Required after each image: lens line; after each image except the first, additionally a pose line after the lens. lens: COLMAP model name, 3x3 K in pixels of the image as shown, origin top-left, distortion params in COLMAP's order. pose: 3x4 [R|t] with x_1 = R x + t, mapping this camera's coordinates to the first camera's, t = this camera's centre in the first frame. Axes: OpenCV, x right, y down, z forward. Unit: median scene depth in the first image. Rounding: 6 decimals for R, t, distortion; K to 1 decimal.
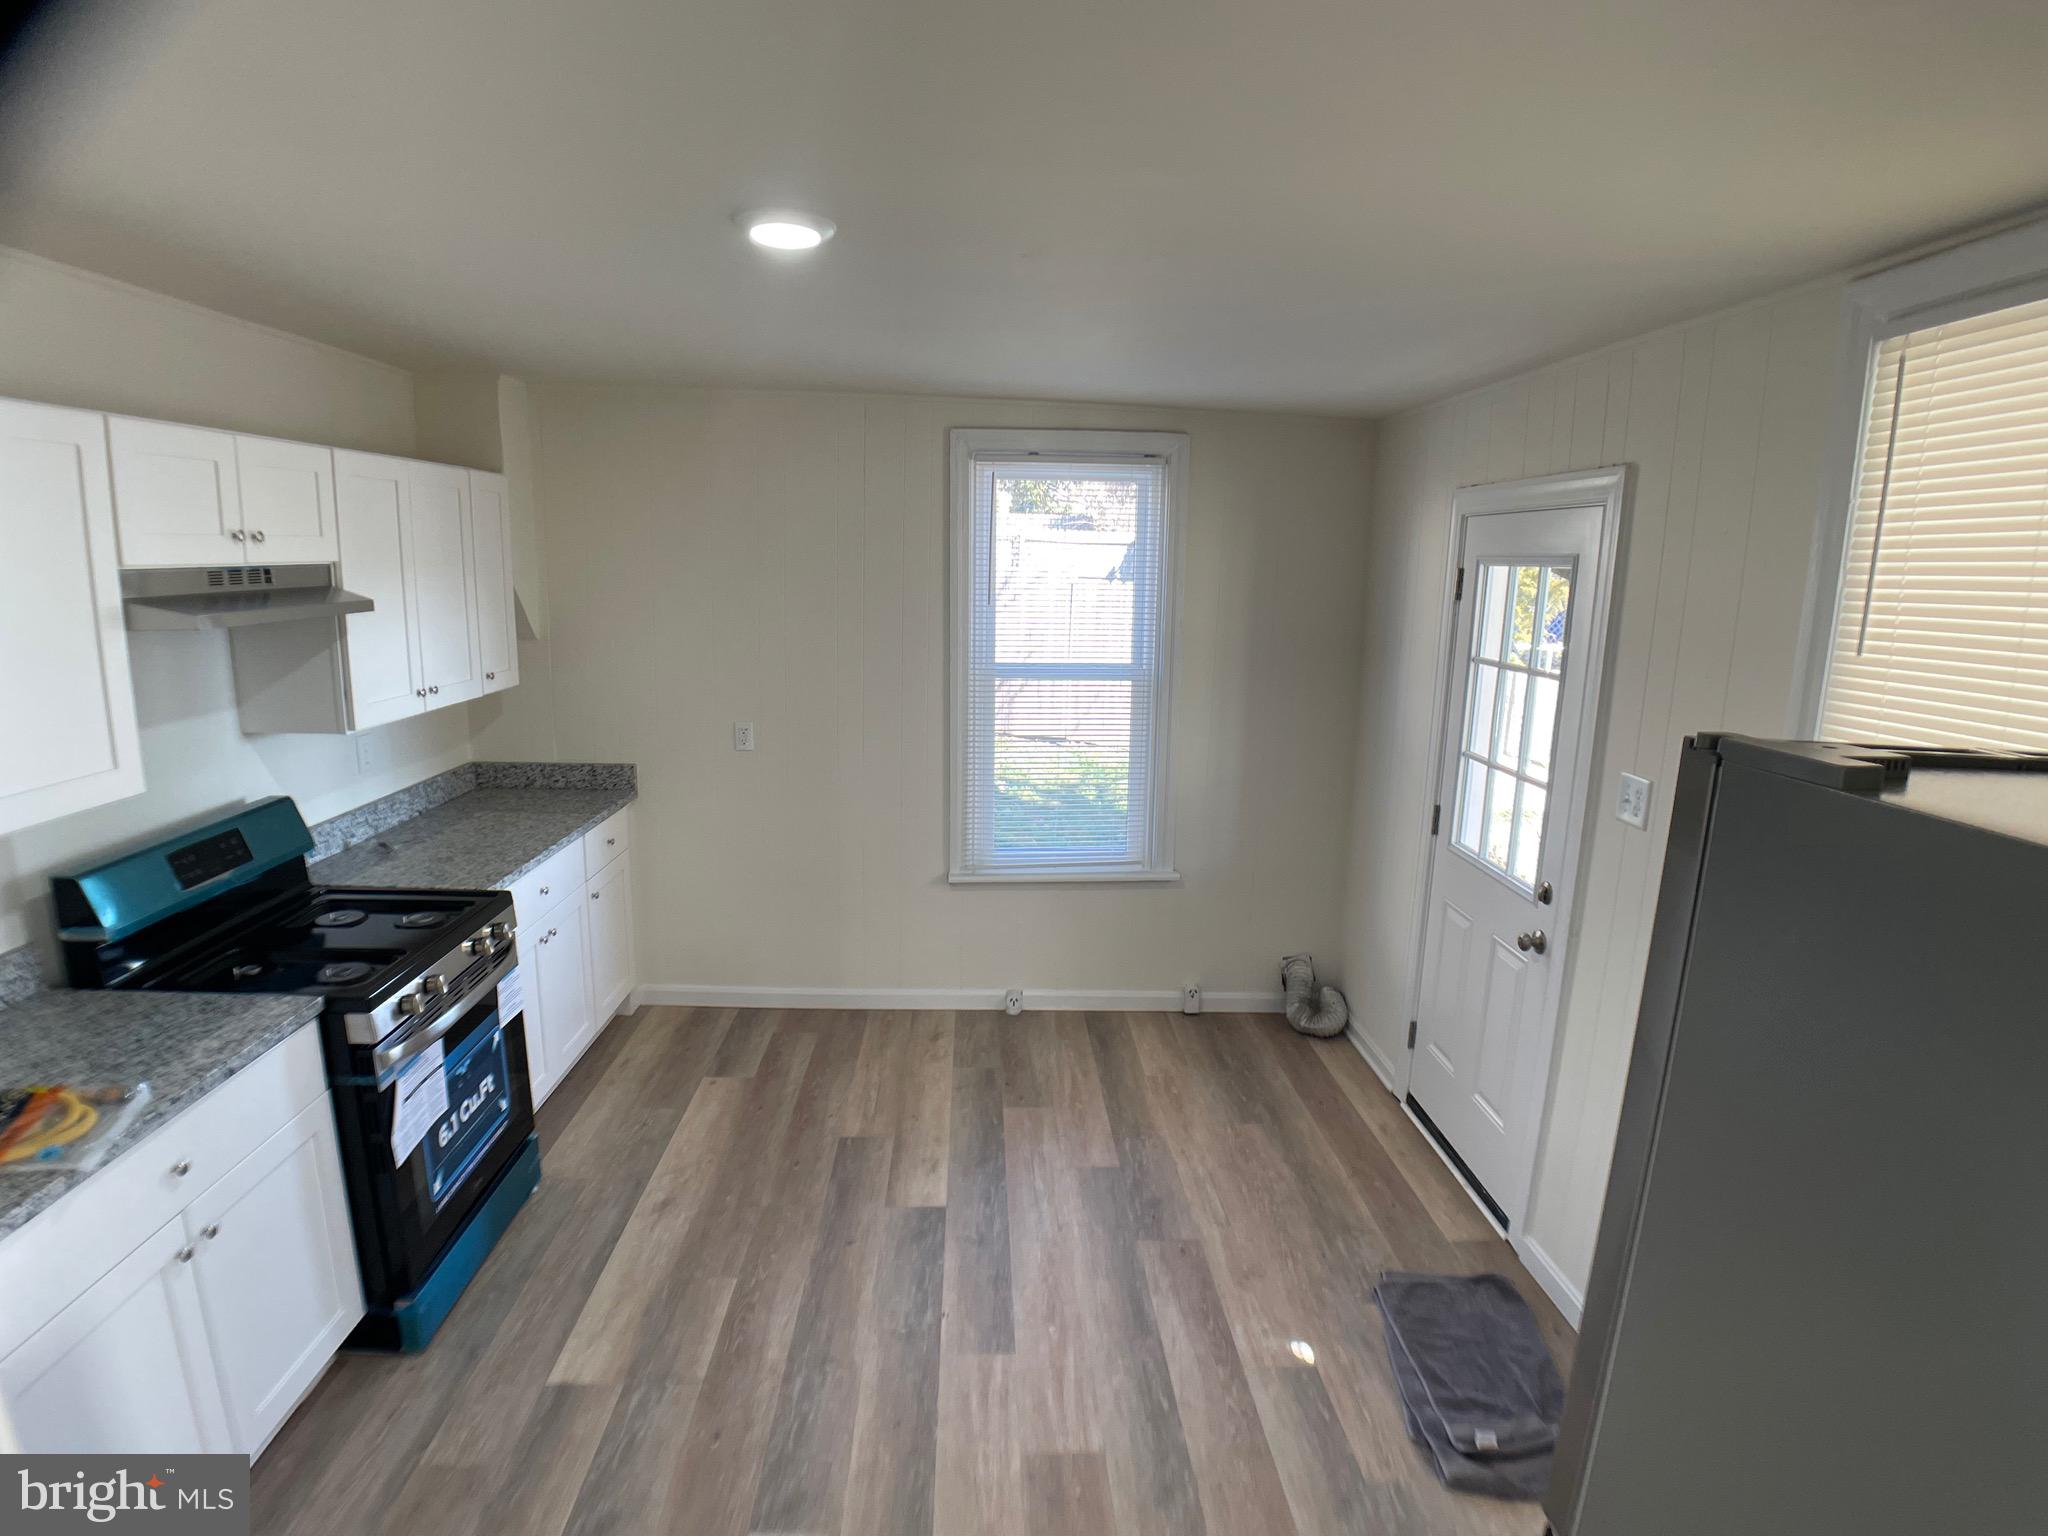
lens RADIAL K [[1071.8, 0, 1055.6], [0, 1071.8, 784.1], [0, 0, 1]] dist [-0.068698, 0.002635]
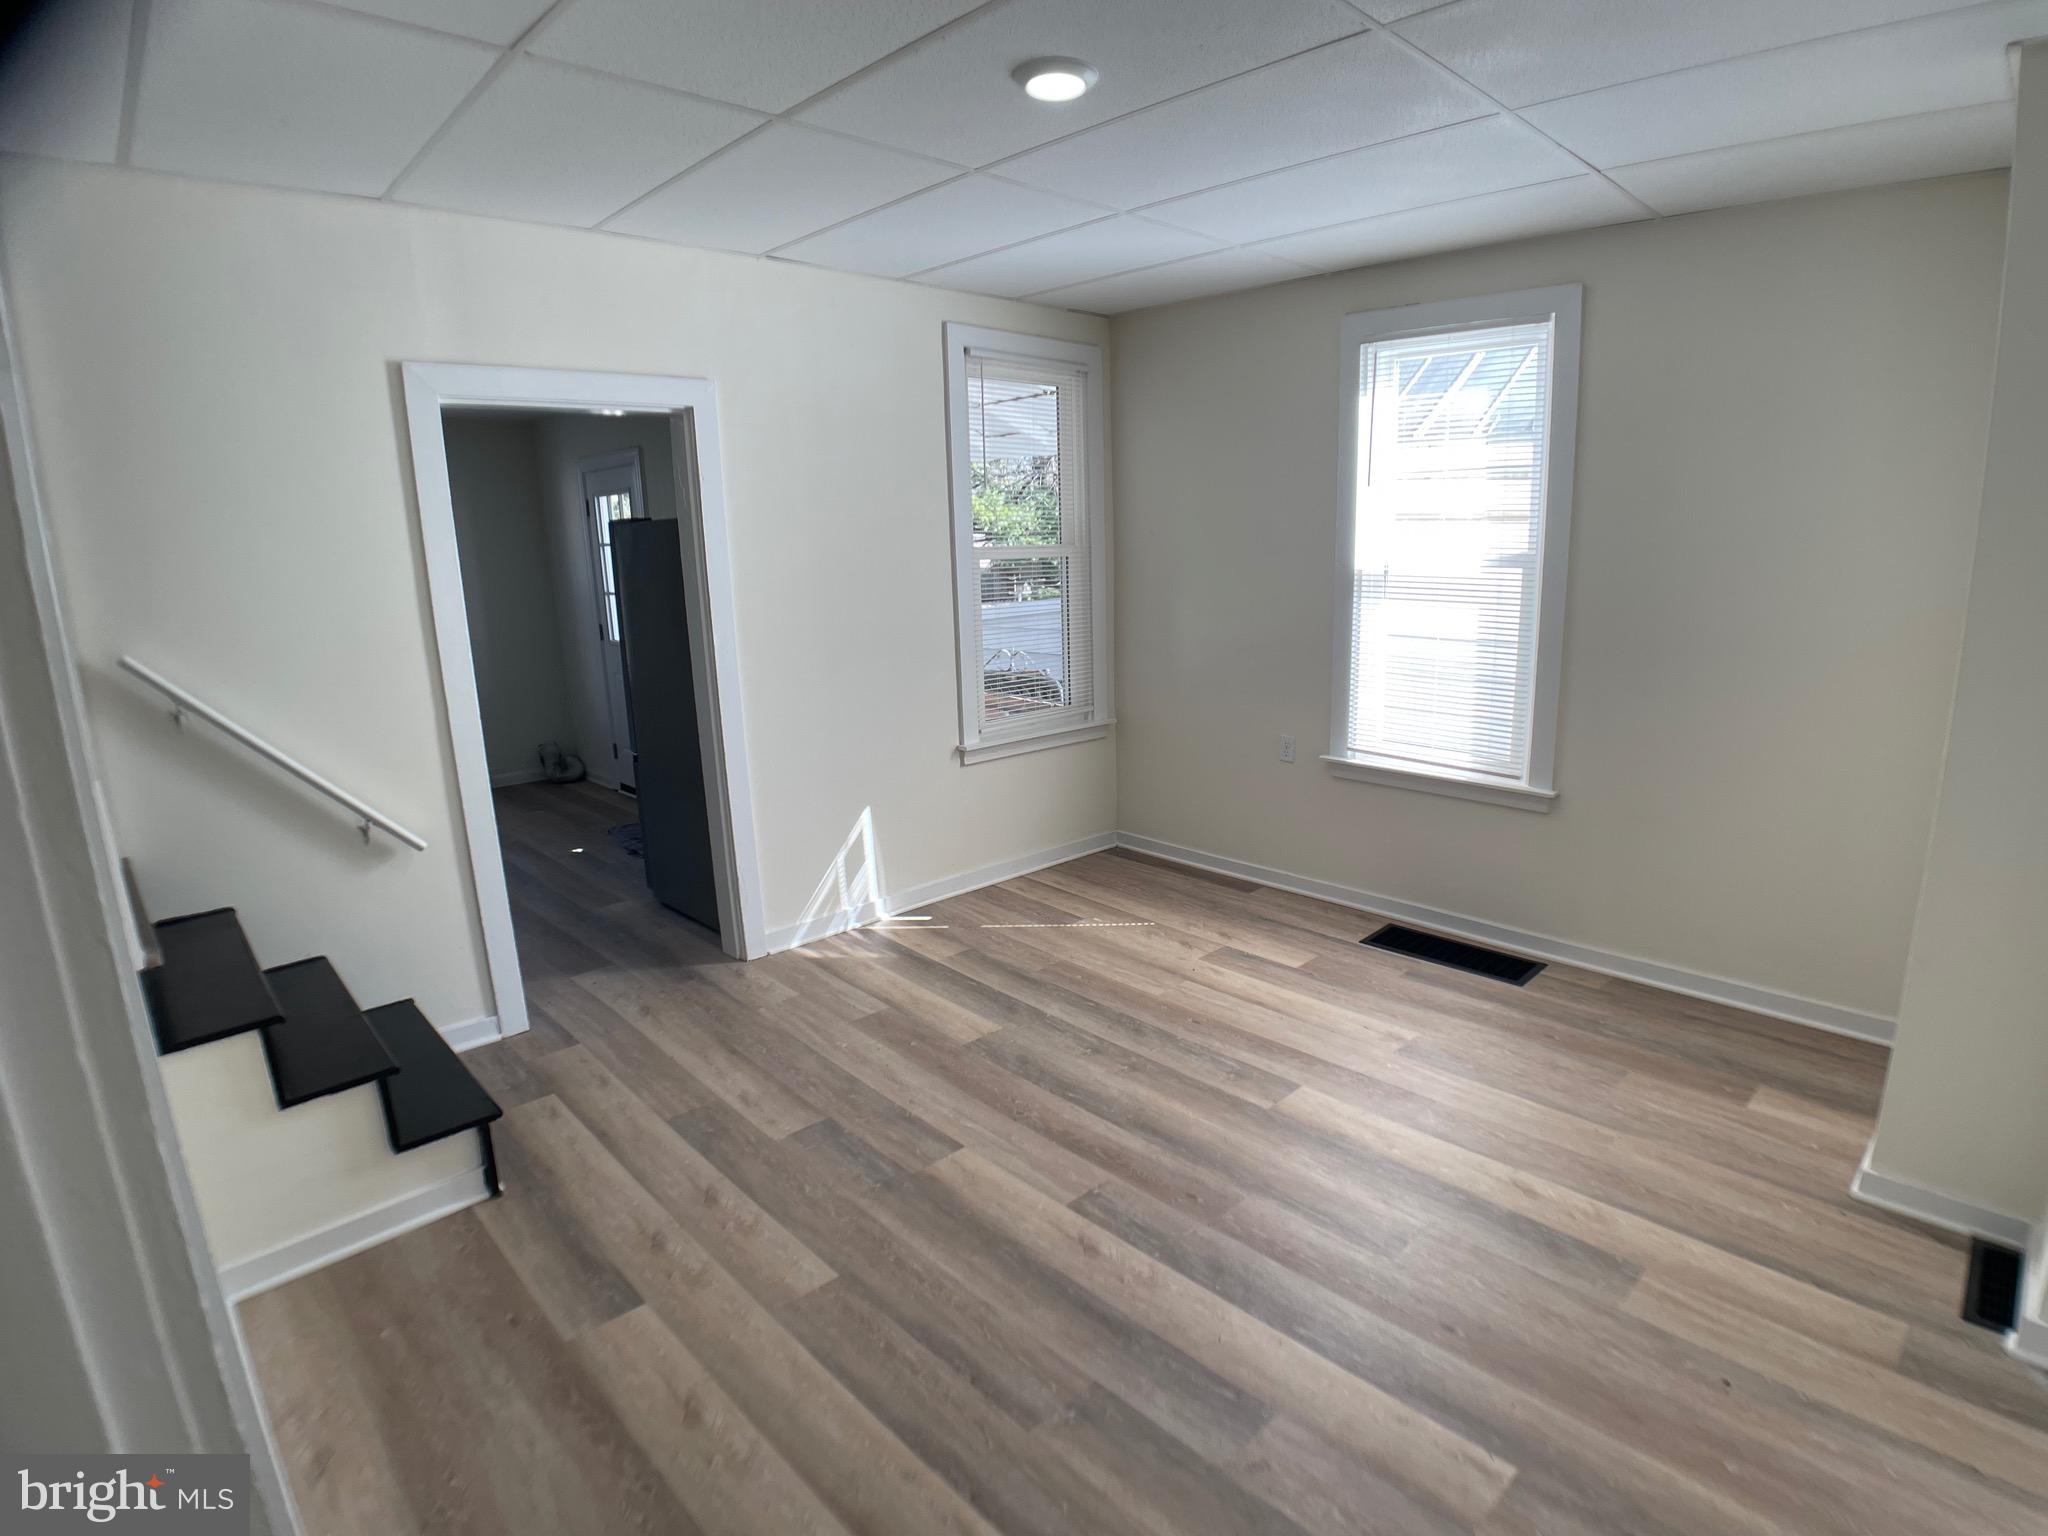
lens RADIAL K [[1071.8, 0, 1055.6], [0, 1071.8, 784.1], [0, 0, 1]] dist [-0.068698, 0.002635]
pose [[0.764724, -0.200270, 0.612445, -0.330979], [0.181659, 0.978927, 0.093283, 0.380370], [-0.618221, 0.039920, 0.784990, -1.383492]]
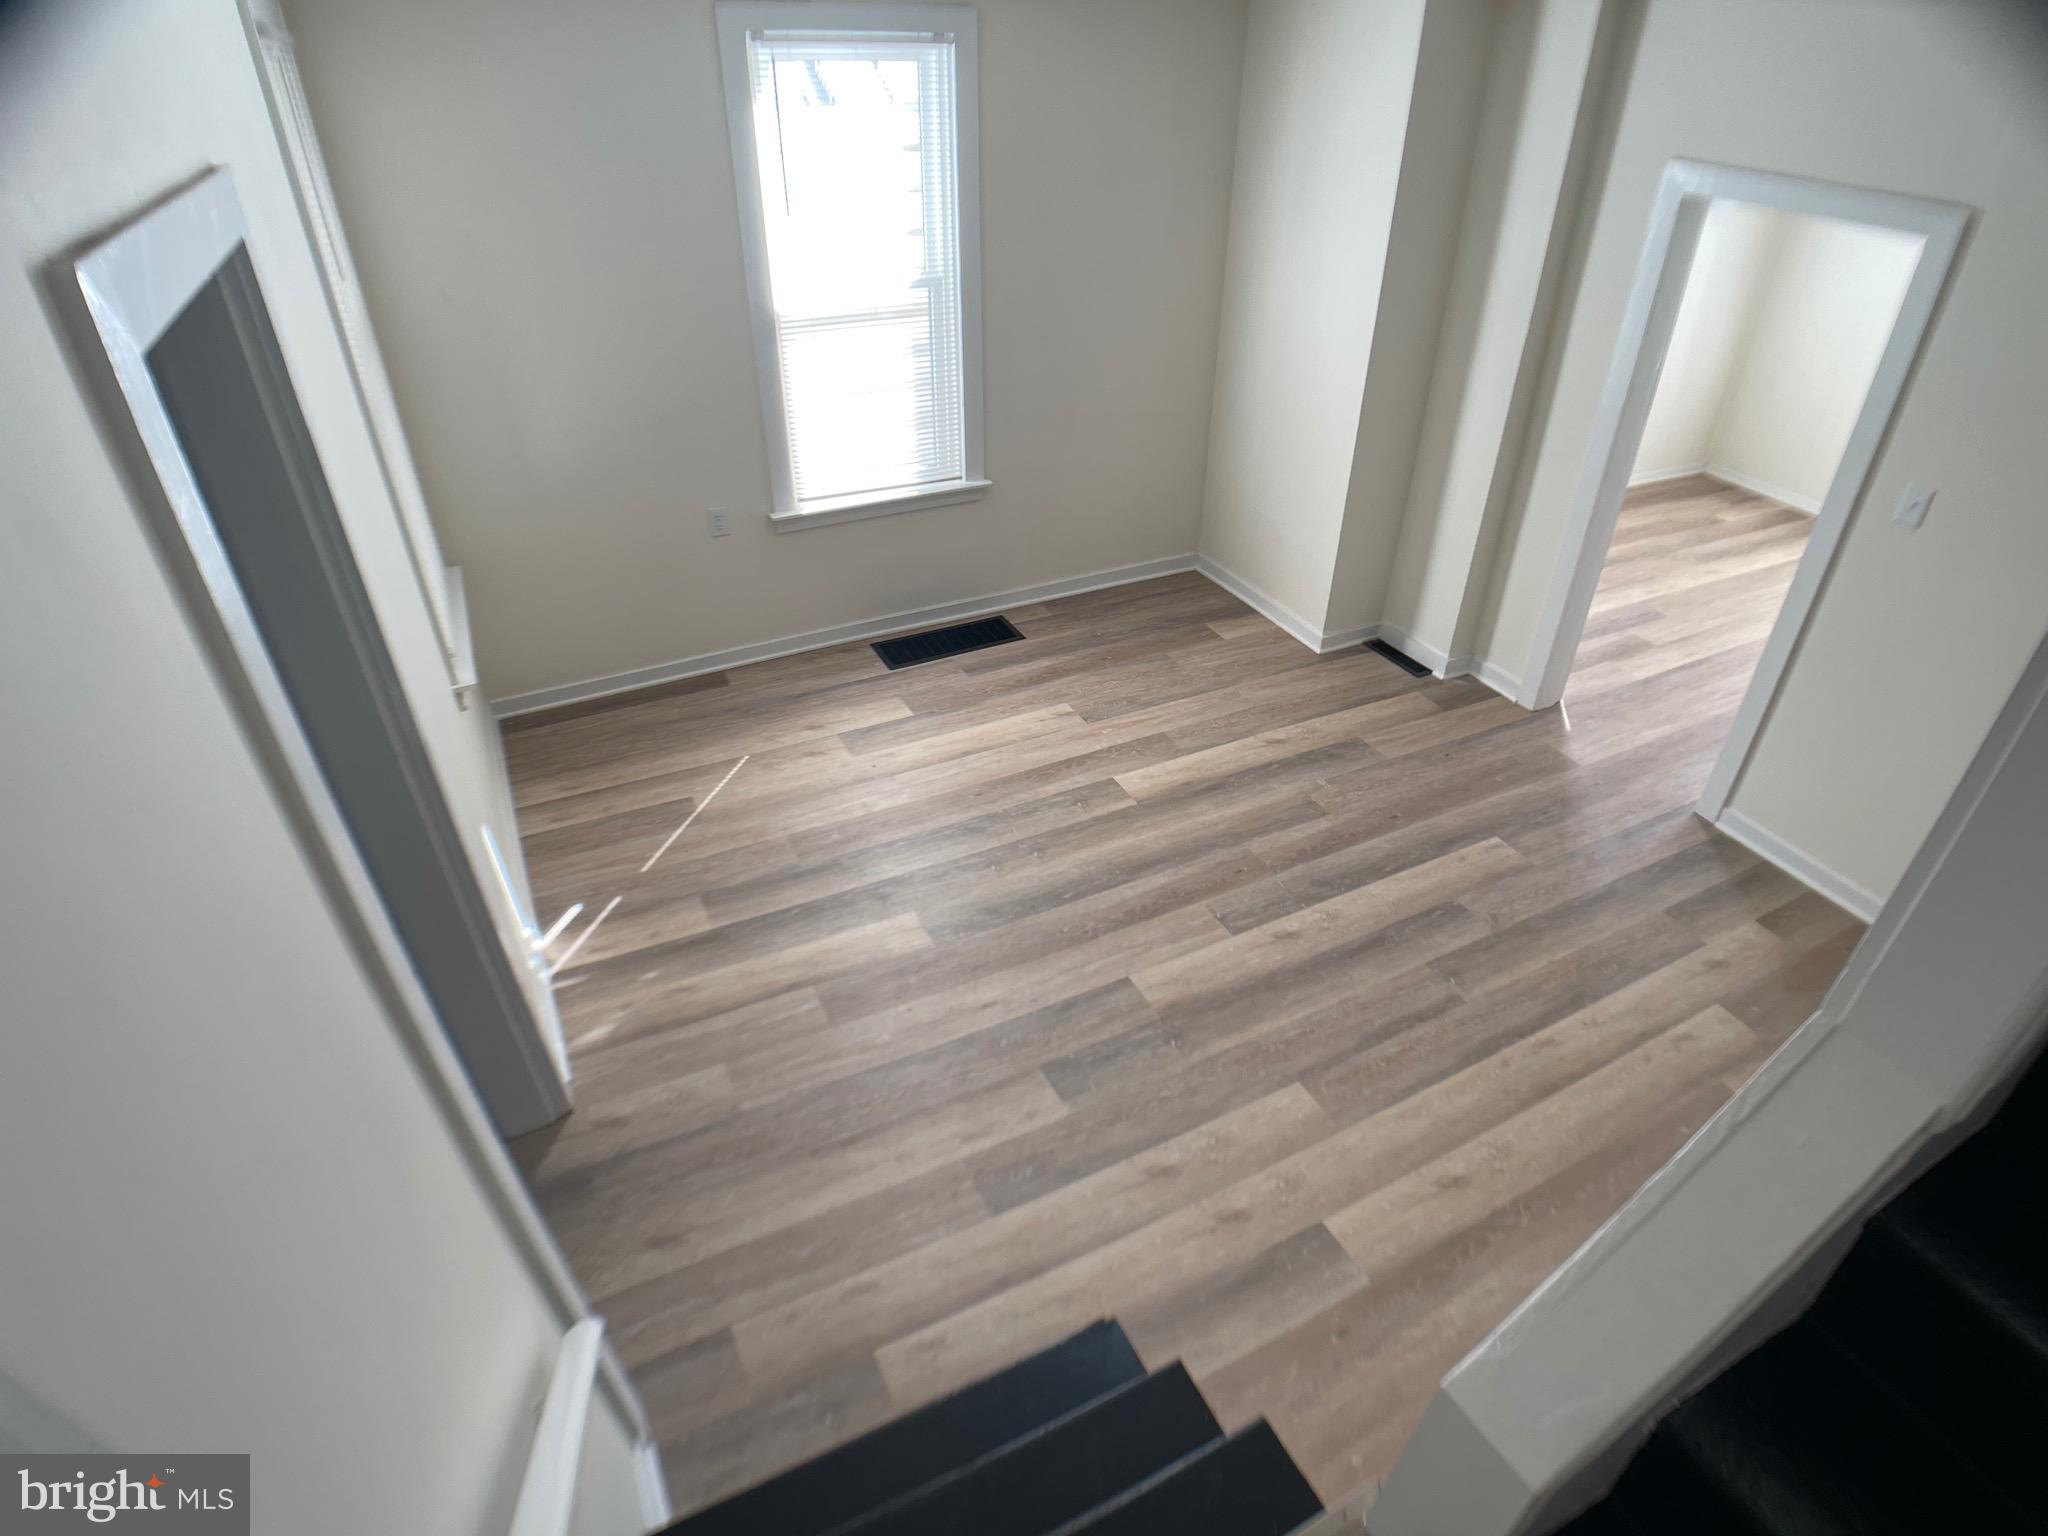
lens RADIAL K [[1071.8, 0, 1055.6], [0, 1071.8, 784.1], [0, 0, 1]] dist [-0.068698, 0.002635]
pose [[-0.399010, -0.567095, 0.720552, -0.515169], [0.152728, 0.733737, 0.662046, -0.141402], [-0.904138, 0.374211, -0.206157, -0.180950]]
